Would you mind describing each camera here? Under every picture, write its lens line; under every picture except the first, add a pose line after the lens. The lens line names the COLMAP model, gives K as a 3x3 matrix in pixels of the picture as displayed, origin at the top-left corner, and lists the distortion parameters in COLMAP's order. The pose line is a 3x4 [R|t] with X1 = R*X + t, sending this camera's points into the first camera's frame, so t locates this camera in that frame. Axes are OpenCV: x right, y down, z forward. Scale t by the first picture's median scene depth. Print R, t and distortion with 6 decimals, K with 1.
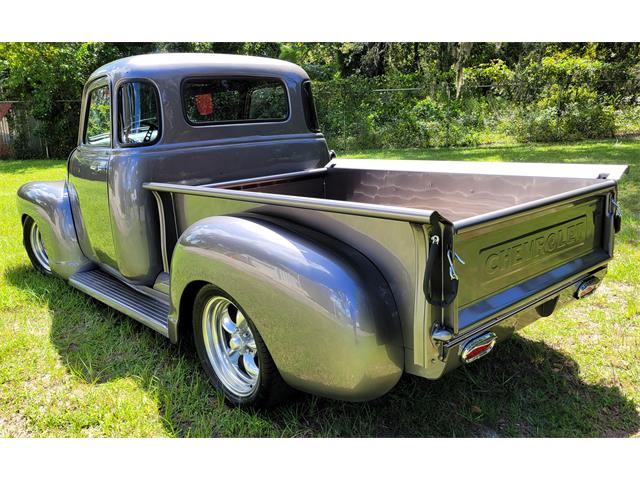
lens RADIAL K [[481.8, 0, 320.0], [0, 481.8, 240.0], [0, 0, 1]] dist [0.009422, 0.001513]
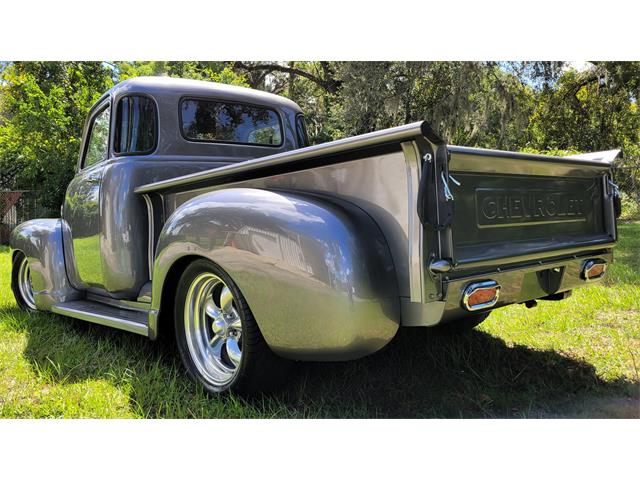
lens RADIAL K [[480.6, 0, 315.1], [0, 480.6, 238.5], [0, 0, 1]] dist [0.003932, 0.003908]
pose [[0.999975, 0.001818, -0.006796, 0.014885], [-0.003187, 0.978259, -0.207361, 0.234009], [0.006271, 0.207378, 0.978241, 0.064565]]
